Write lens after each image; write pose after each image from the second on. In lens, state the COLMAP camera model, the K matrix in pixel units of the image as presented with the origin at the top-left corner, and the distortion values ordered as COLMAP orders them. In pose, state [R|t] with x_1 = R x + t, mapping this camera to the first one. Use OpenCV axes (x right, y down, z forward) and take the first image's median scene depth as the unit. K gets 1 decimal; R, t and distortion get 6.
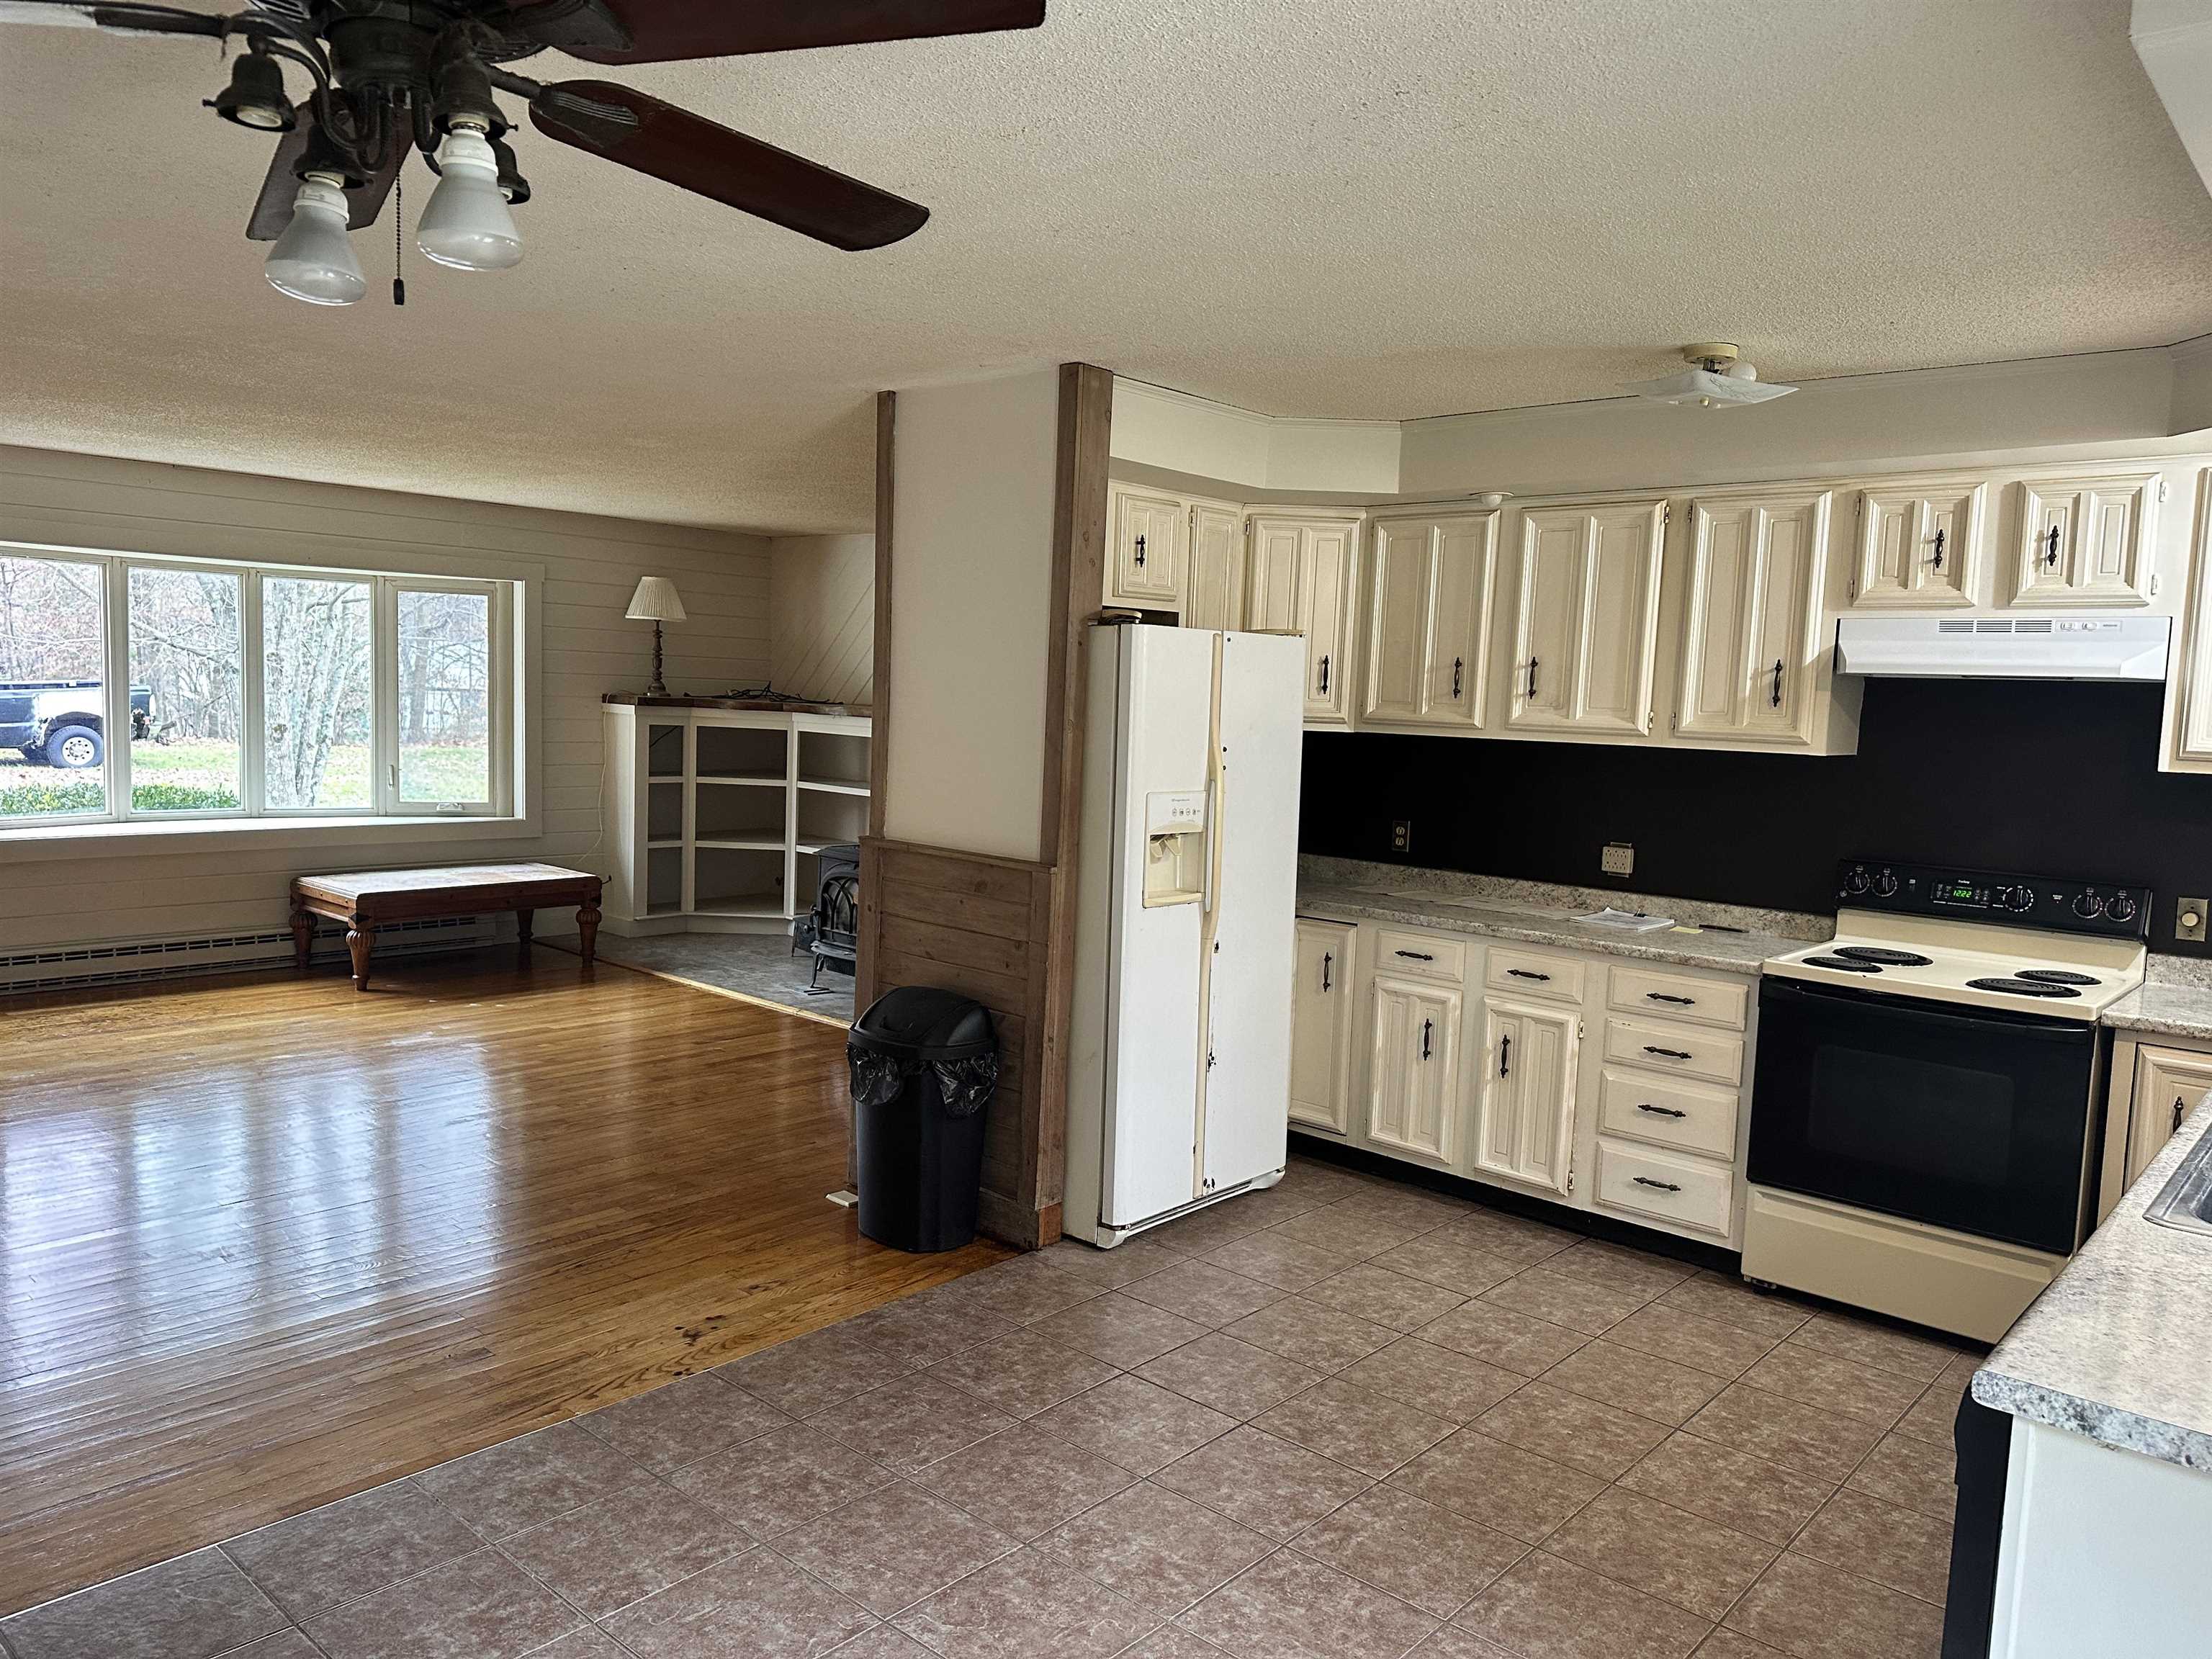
lens RADIAL K [[1540.0, 0, 1152.5], [0, 1540.0, 828.3], [0, 0, 1]] dist [0.075439, -0.036217]
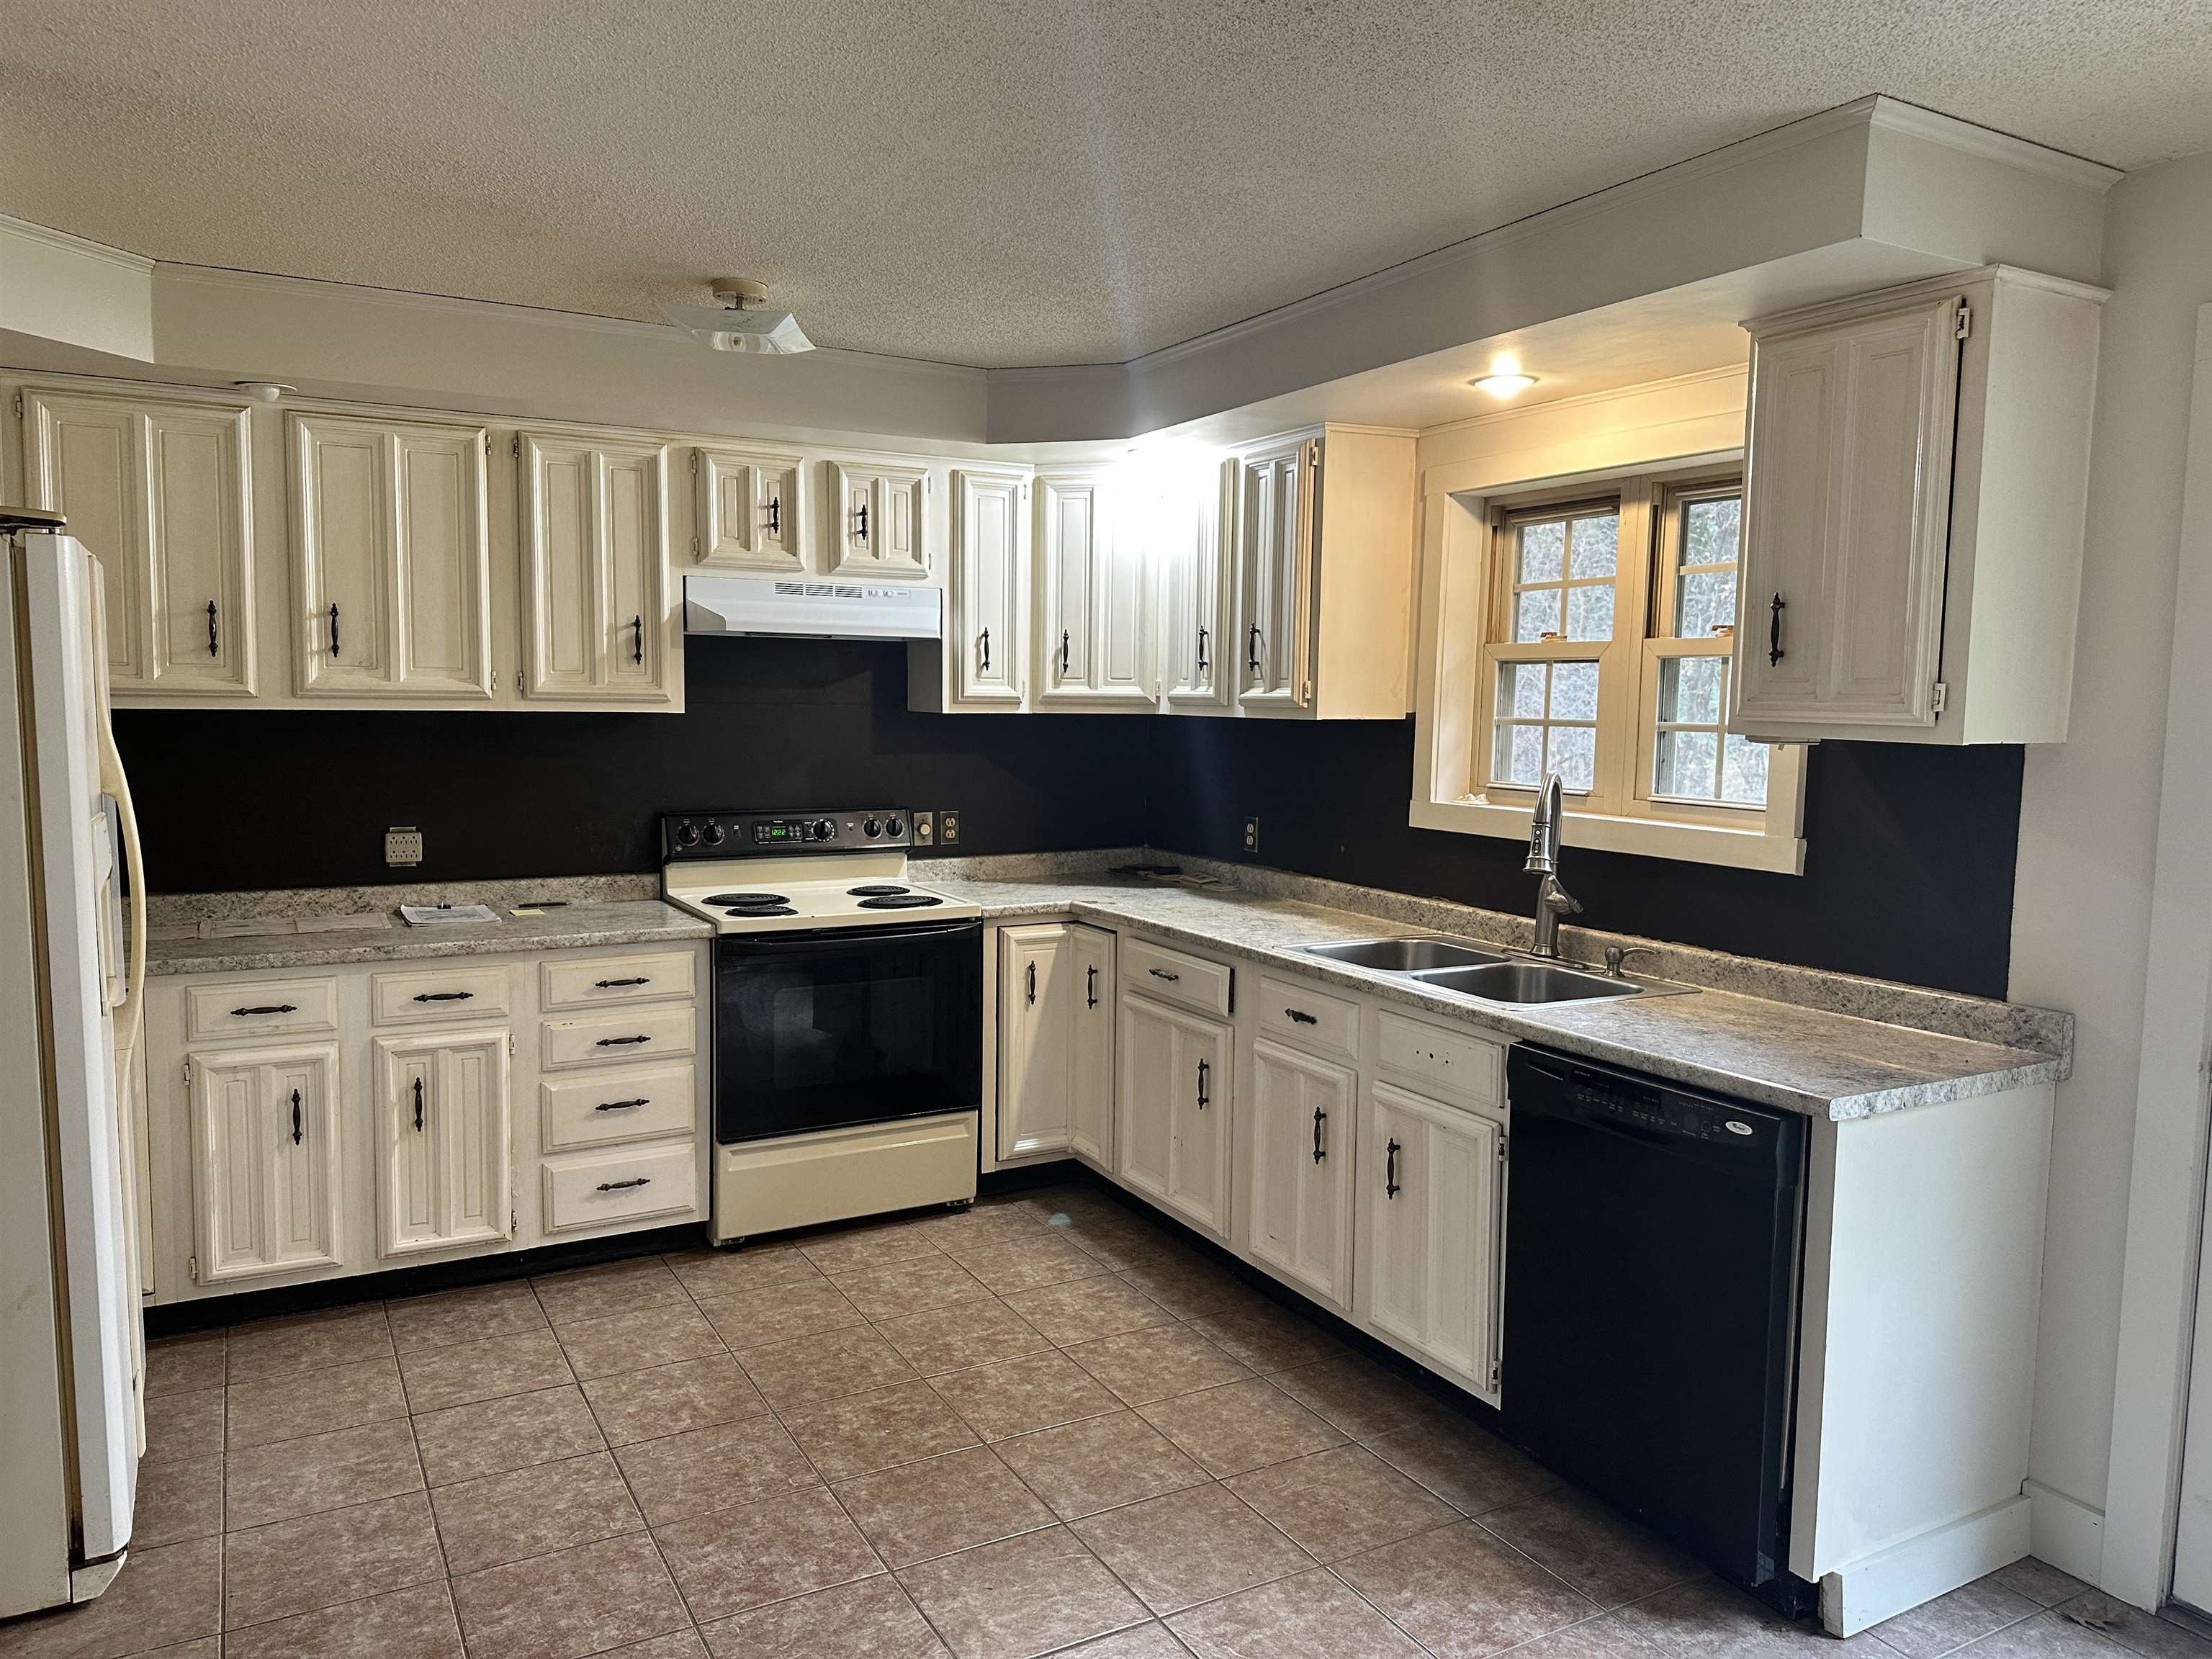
lens RADIAL K [[1540.0, 0, 1086.0], [0, 1540.0, 825.9], [0, 0, 1]] dist [0.075439, -0.036217]
pose [[0.370366, -0.118243, 0.921329, -0.391774], [0.082556, 0.992130, 0.094143, -0.045902], [-0.925210, 0.041194, 0.377213, 0.382336]]
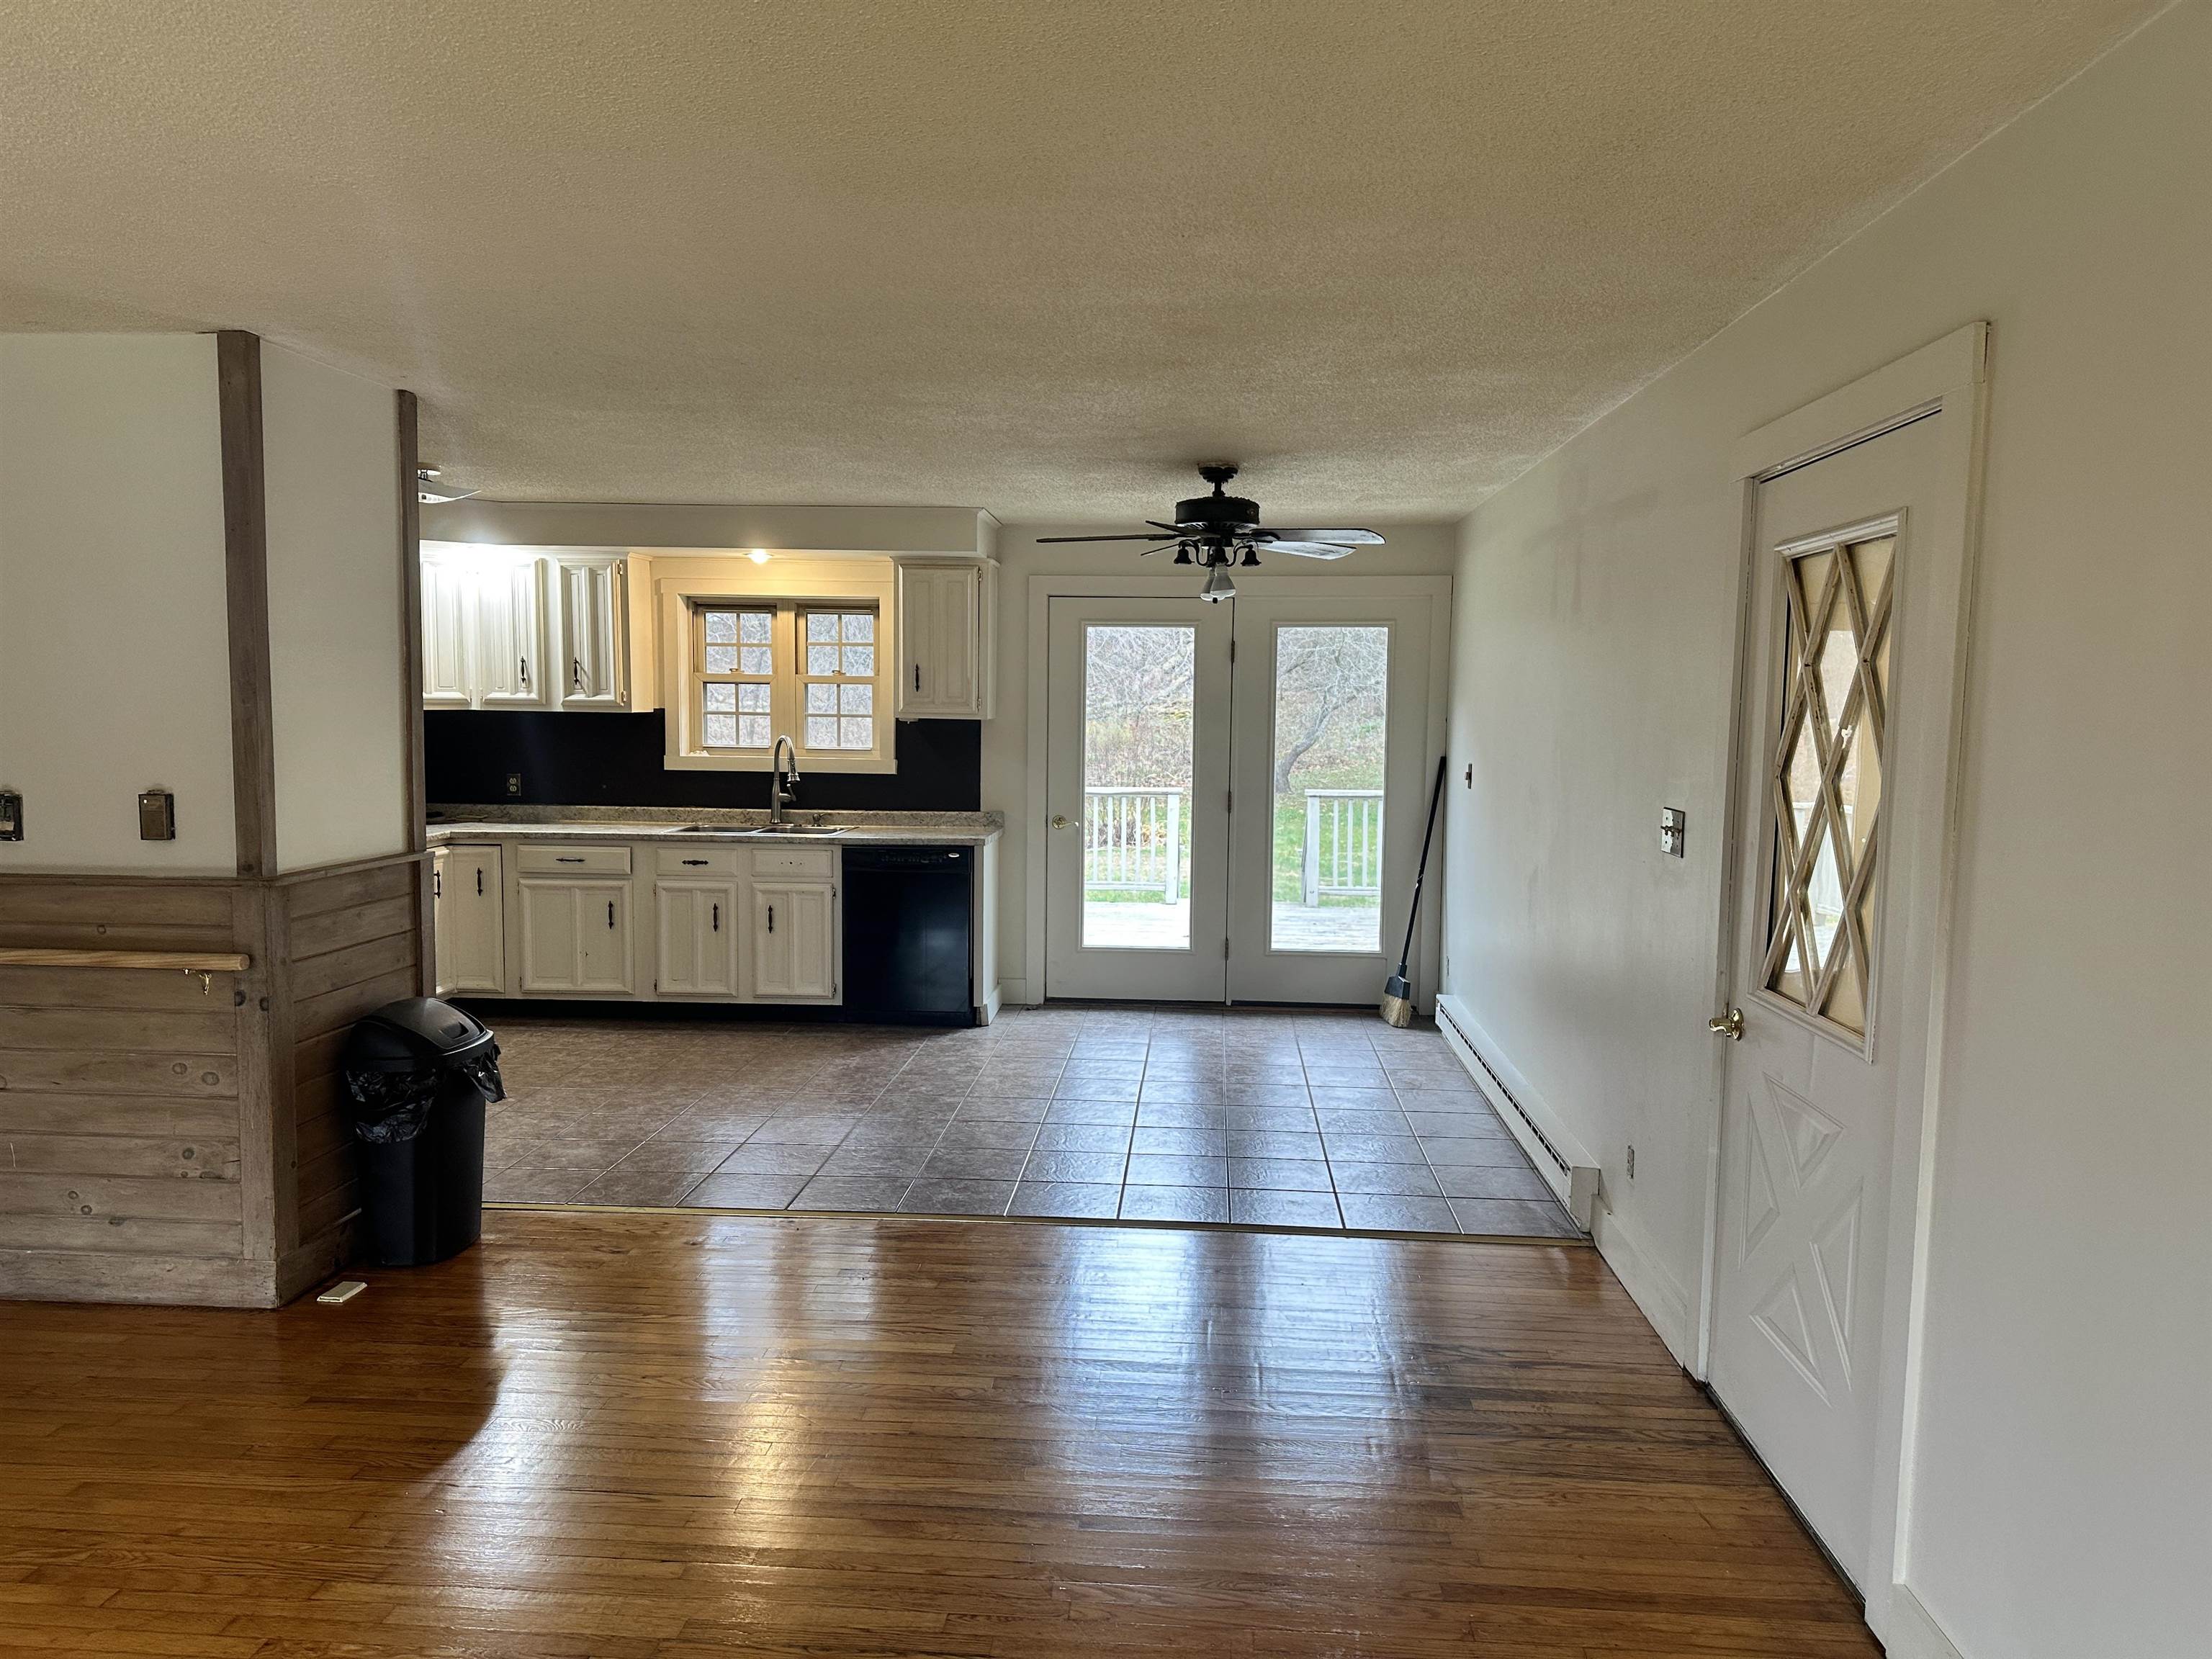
lens RADIAL K [[1540.0, 0, 1113.5], [0, 1540.0, 834.7], [0, 0, 1]] dist [0.075439, -0.036217]
pose [[-0.586423, -0.119715, 0.801109, -0.738306], [0.030219, 0.985096, 0.169329, -0.092660], [-0.809441, 0.123507, -0.574066, 0.731650]]
